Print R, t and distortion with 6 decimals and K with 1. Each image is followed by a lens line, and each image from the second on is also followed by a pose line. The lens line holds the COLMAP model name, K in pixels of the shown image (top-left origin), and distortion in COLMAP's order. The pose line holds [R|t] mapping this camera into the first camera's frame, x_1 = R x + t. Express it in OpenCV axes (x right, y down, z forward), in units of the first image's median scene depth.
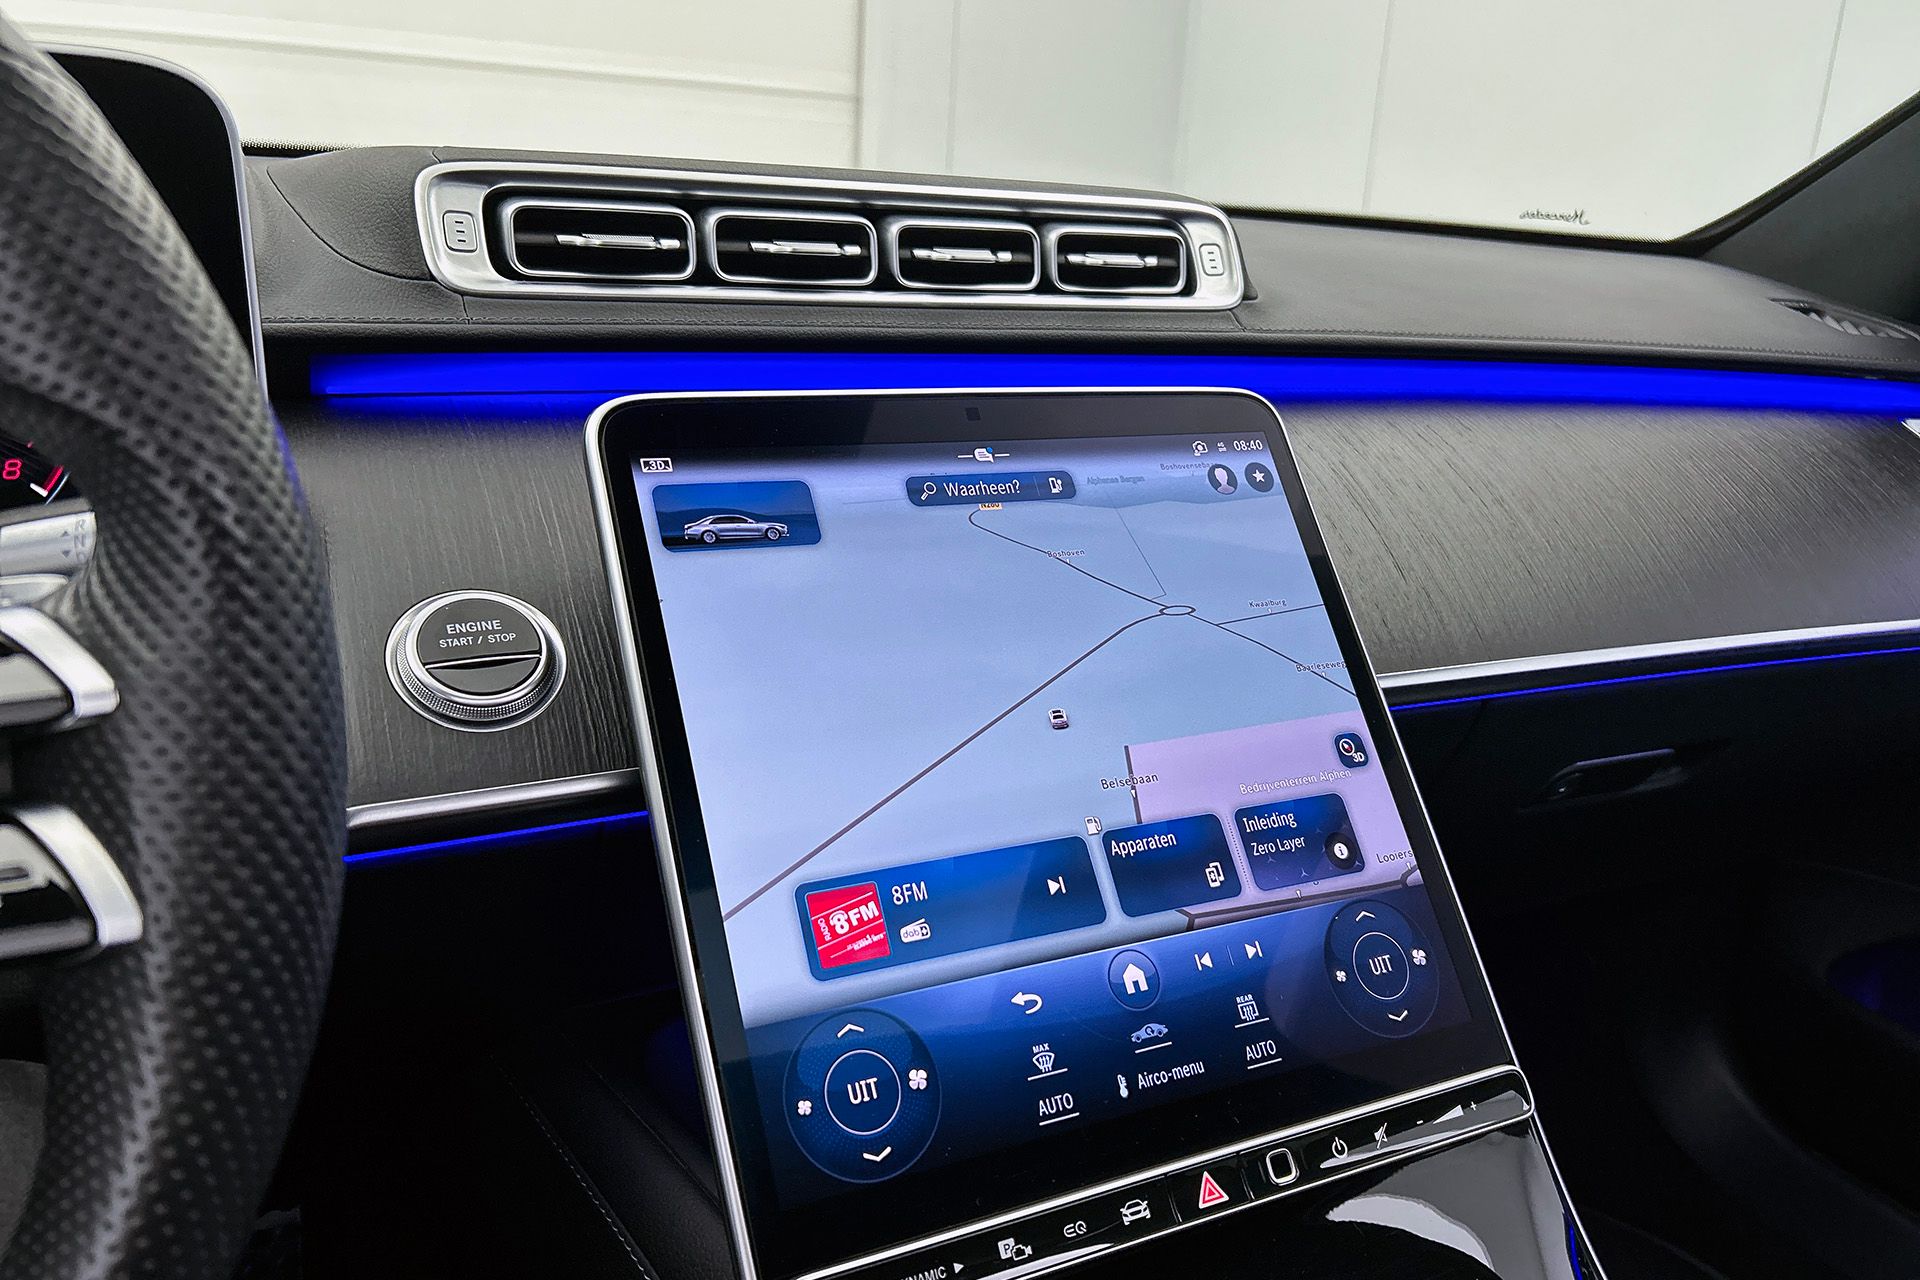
lens RADIAL K [[1485.8, 0, 958.3], [0, 1485.8, 651.4], [0, 0, 1]] dist [0.009190, -0.013245]
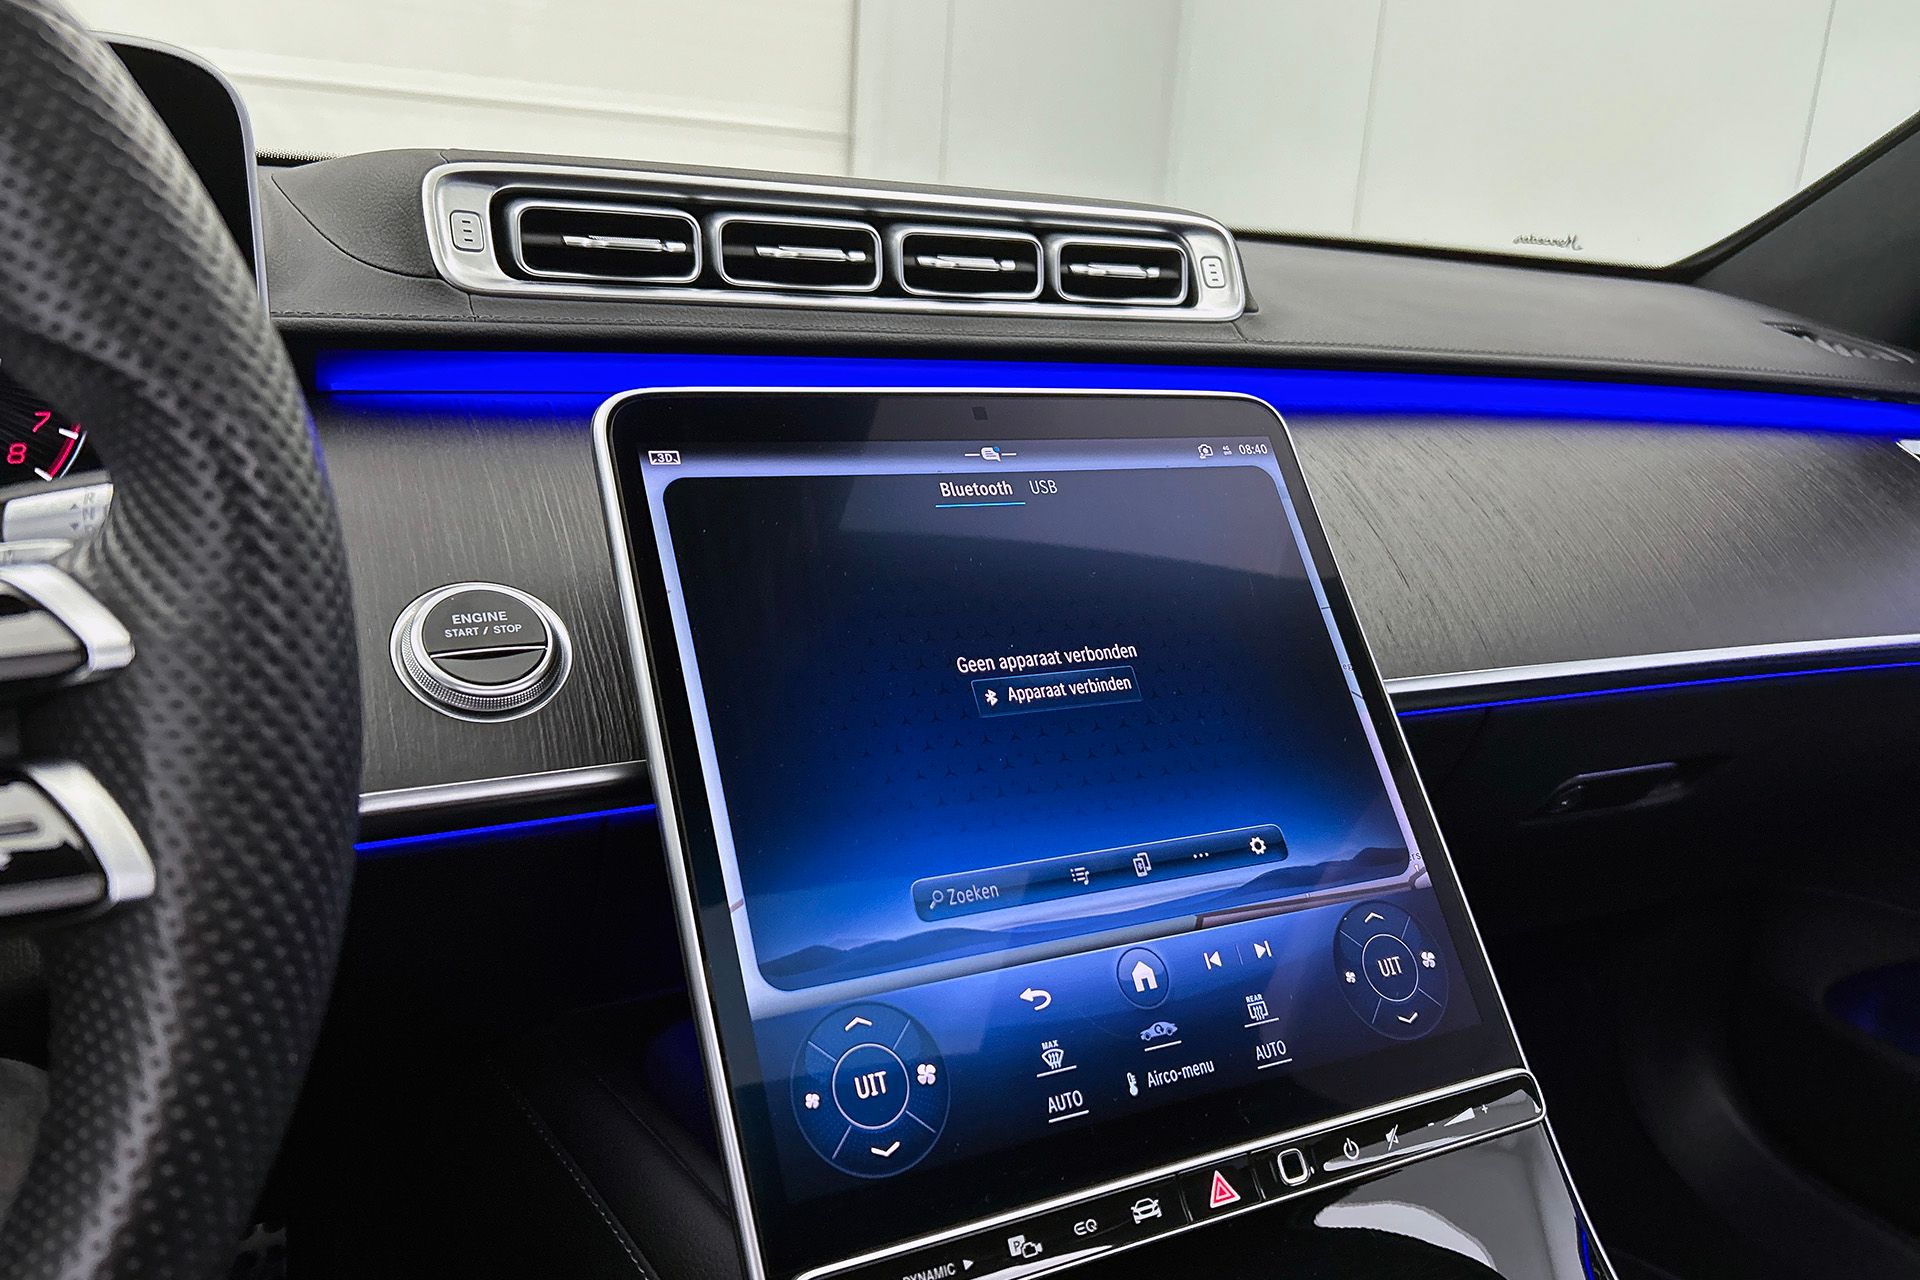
lens RADIAL K [[1485.8, 0, 956.9], [0, 1485.8, 650.3], [0, 0, 1]] dist [0.009190, -0.013245]
pose [[0.999963, 0.004036, 0.007573, -0.013722], [-0.003833, 0.999638, -0.026627, 0.028898], [-0.007677, 0.026597, 0.999617, 0.005075]]
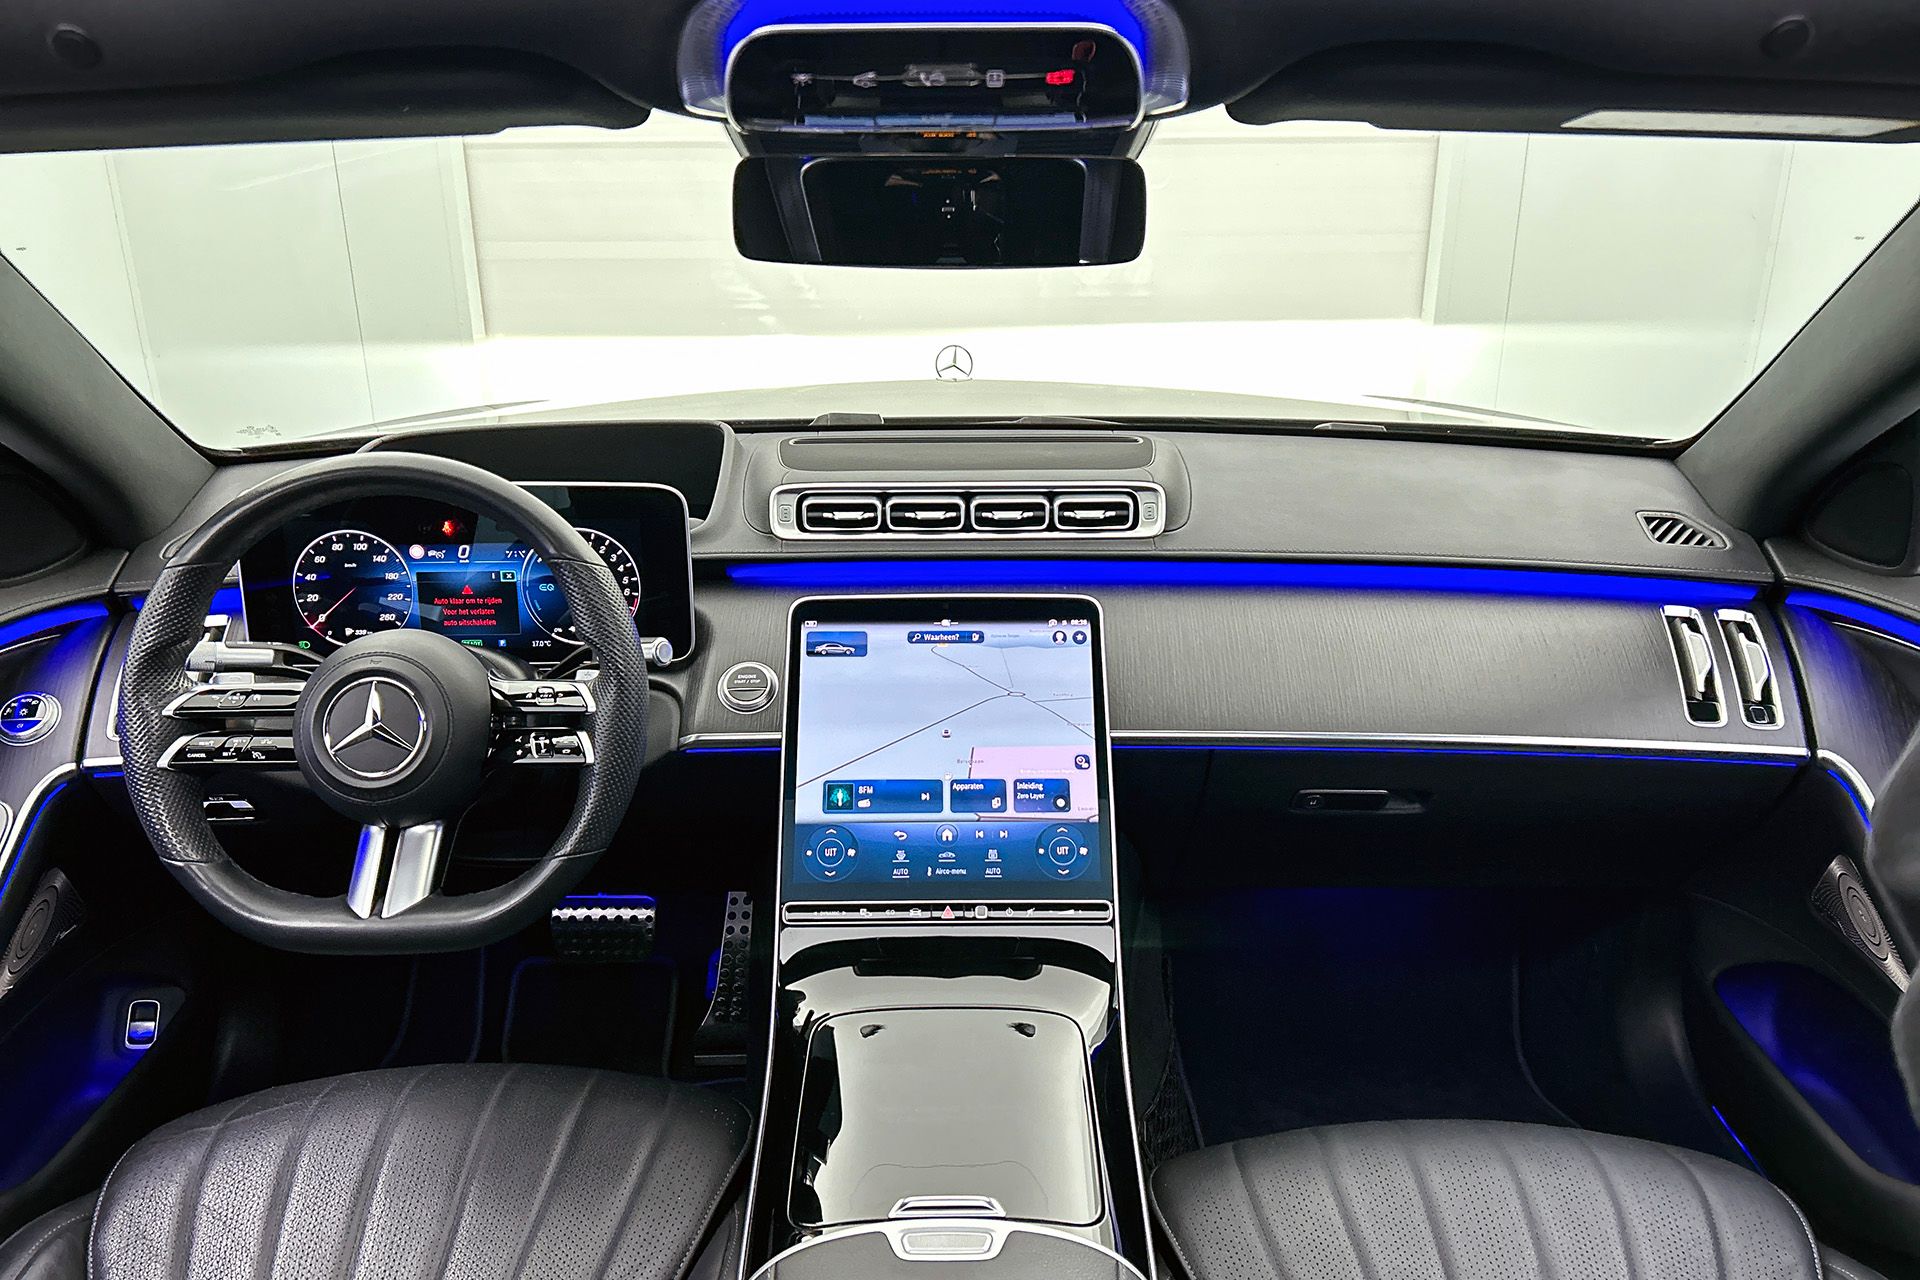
lens RADIAL K [[1447.2, 0, 972.0], [0, 1447.2, 644.7], [0, 0, 1]] dist [0.045608, -0.020612]
pose [[0.893126, 0.101393, -0.438229, 1.221832], [-0.083200, 0.994690, 0.060576, -0.270204], [0.442044, -0.017641, 0.896820, -1.254708]]
